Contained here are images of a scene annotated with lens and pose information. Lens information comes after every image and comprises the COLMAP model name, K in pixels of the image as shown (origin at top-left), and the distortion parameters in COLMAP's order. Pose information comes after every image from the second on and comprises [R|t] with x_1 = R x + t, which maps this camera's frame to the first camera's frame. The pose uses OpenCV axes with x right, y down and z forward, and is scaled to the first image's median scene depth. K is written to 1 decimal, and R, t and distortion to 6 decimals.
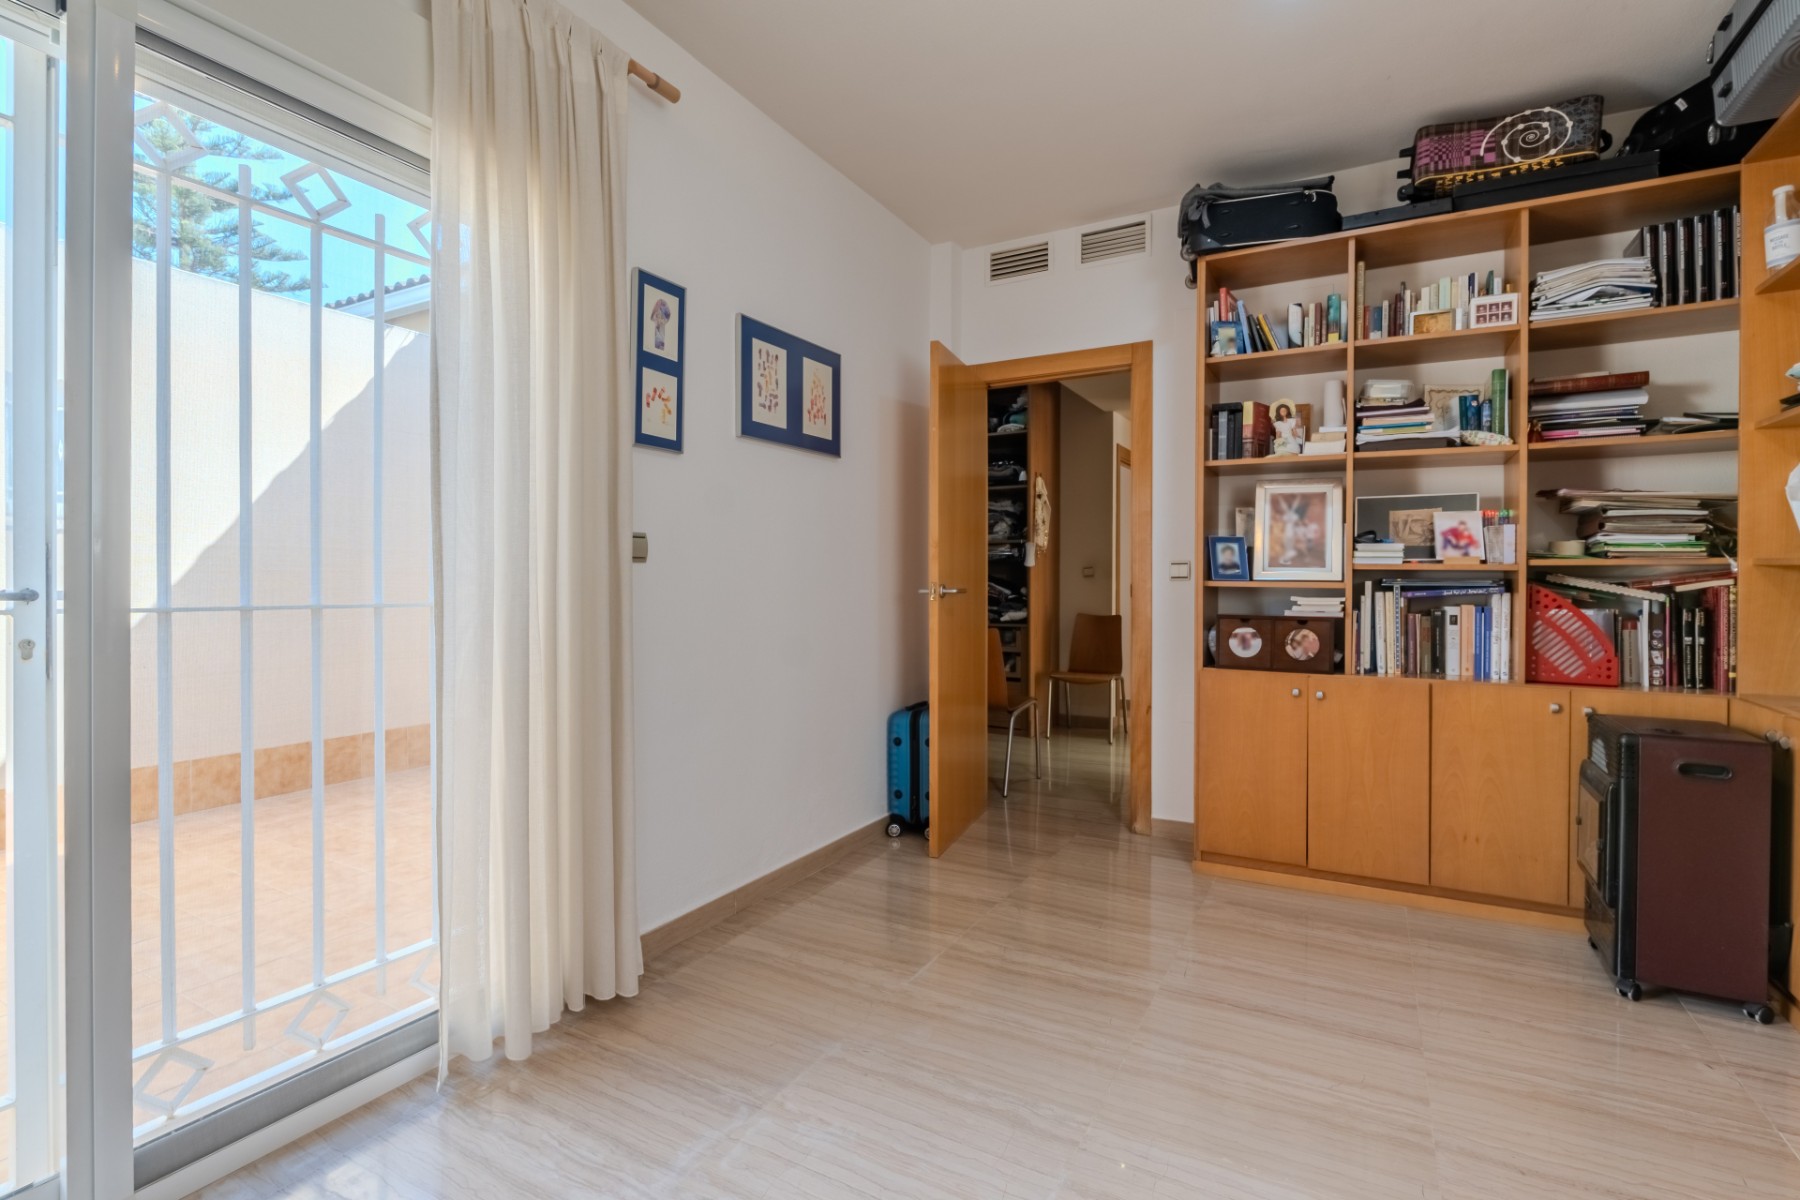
lens RADIAL K [[824.4, 0, 908.4], [0, 824.4, 588.6], [0, 0, 1]] dist [-0.009093, 0.001446]
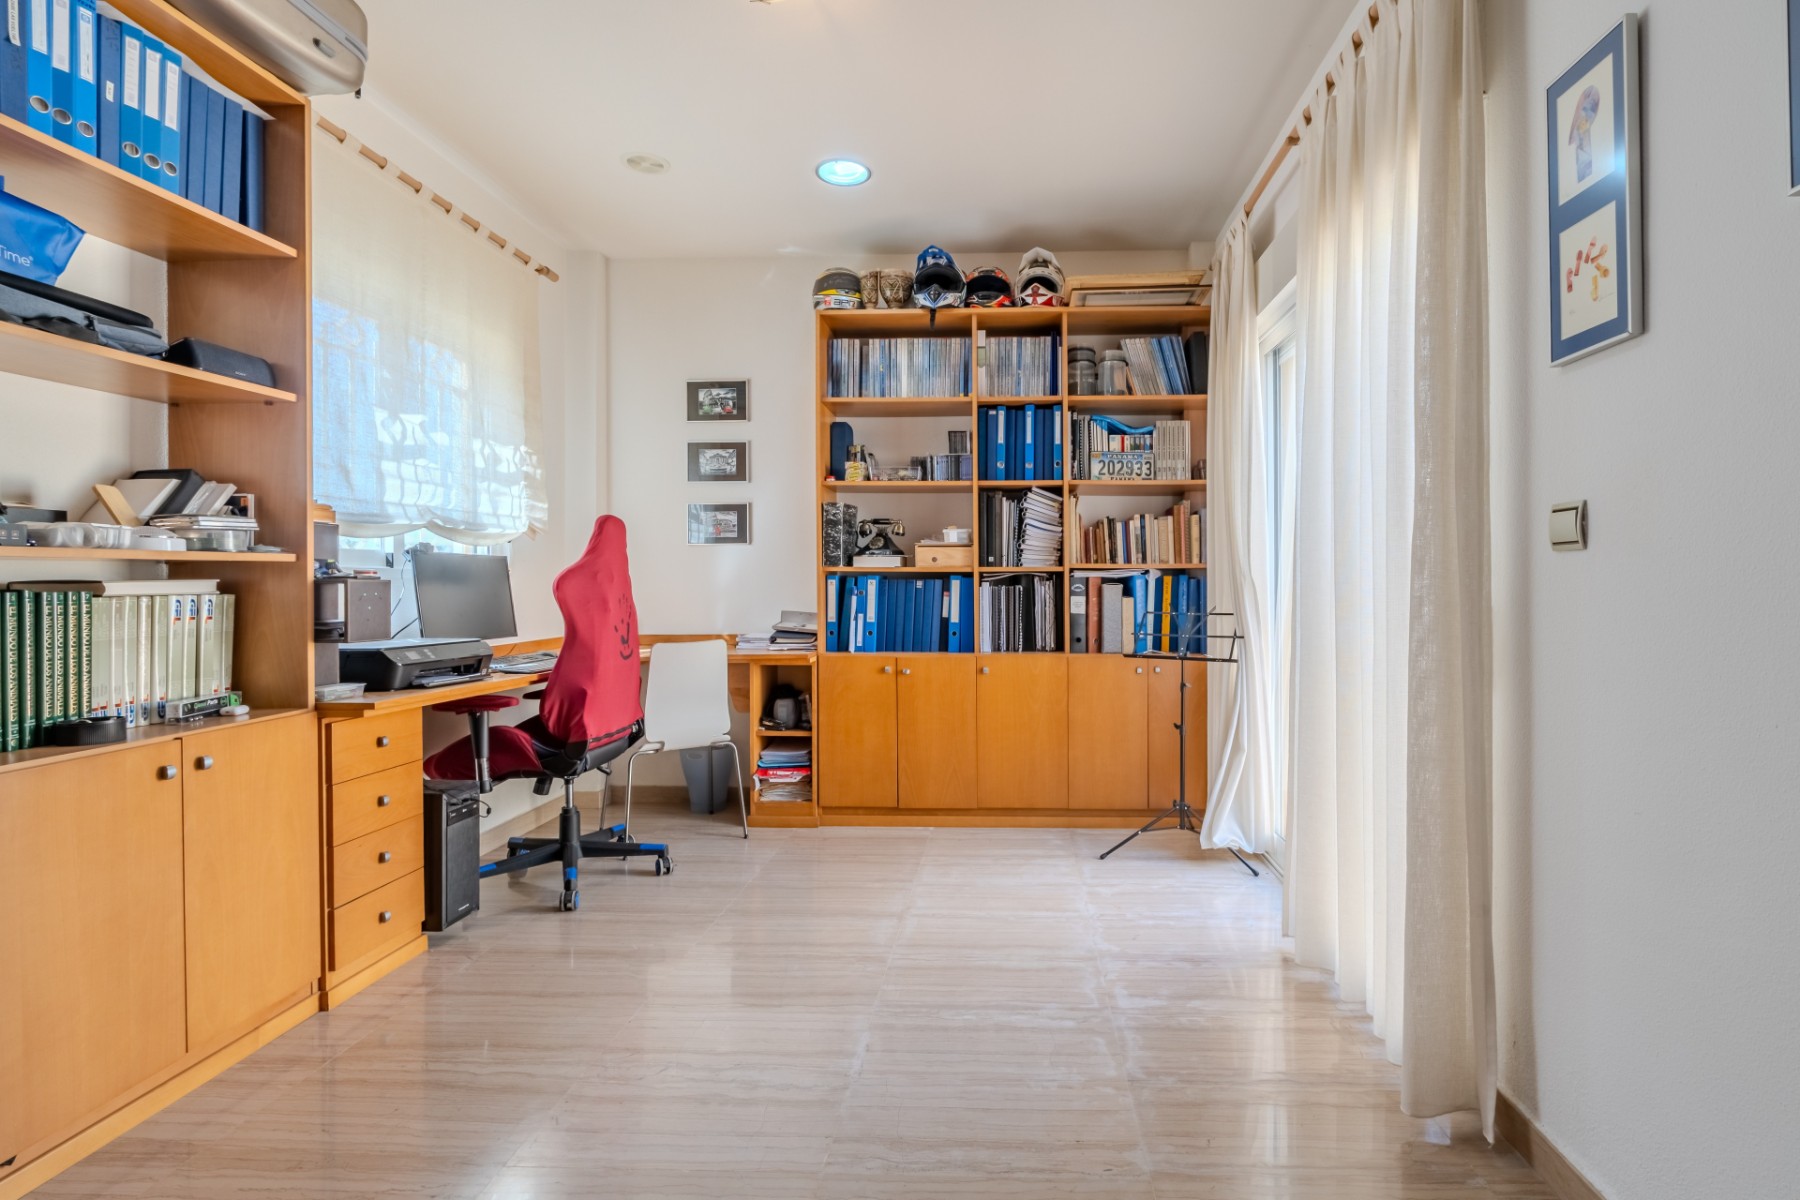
lens RADIAL K [[824.4, 0, 909.5], [0, 824.4, 582.1], [0, 0, 1]] dist [-0.009093, 0.001446]
pose [[-0.919317, -0.003941, -0.393499, 0.365791], [-0.011859, 0.999773, 0.017693, -0.012046], [0.393340, 0.020932, -0.919155, 1.373046]]
